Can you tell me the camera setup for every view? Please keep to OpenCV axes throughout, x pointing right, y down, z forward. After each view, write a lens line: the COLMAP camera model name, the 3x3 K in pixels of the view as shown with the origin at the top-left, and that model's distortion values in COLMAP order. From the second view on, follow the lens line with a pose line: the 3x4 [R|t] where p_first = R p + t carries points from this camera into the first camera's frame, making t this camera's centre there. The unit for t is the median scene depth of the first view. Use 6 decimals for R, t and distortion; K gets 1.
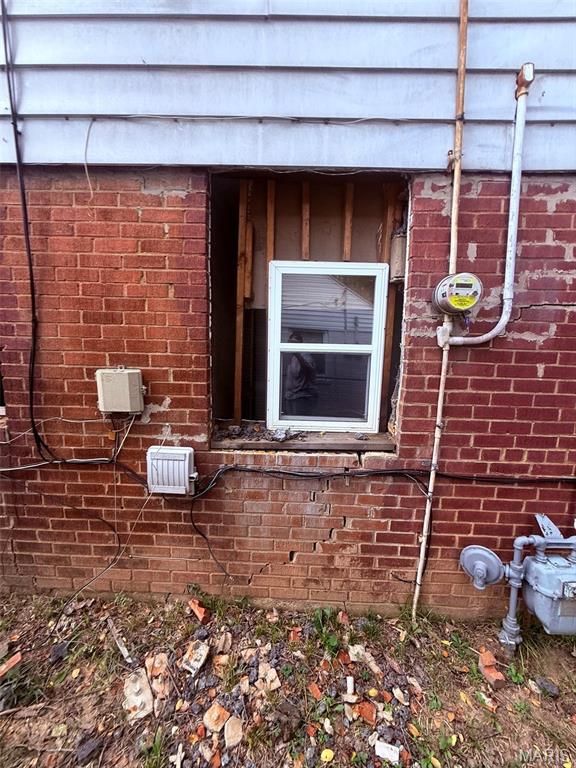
lens RADIAL K [[306.8, 0, 287.6], [0, 306.8, 385.3], [0, 0, 1]] dist [-0.002429, 0.000485]
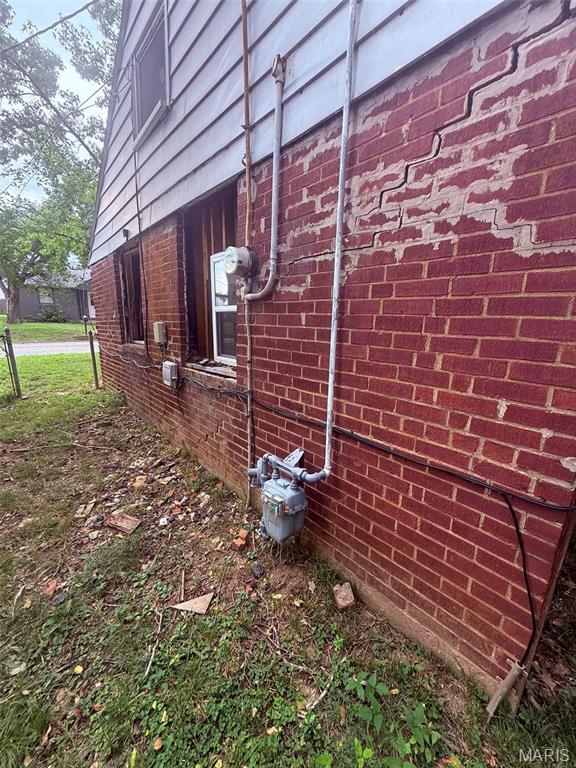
lens RADIAL K [[306.8, 0, 285.3], [0, 306.8, 383.4], [0, 0, 1]] dist [-0.002429, 0.000485]
pose [[0.682938, 0.134100, -0.718062, 1.600358], [-0.099357, 0.990922, 0.090560, 0.088672], [0.723688, 0.009498, 0.690062, 0.184501]]
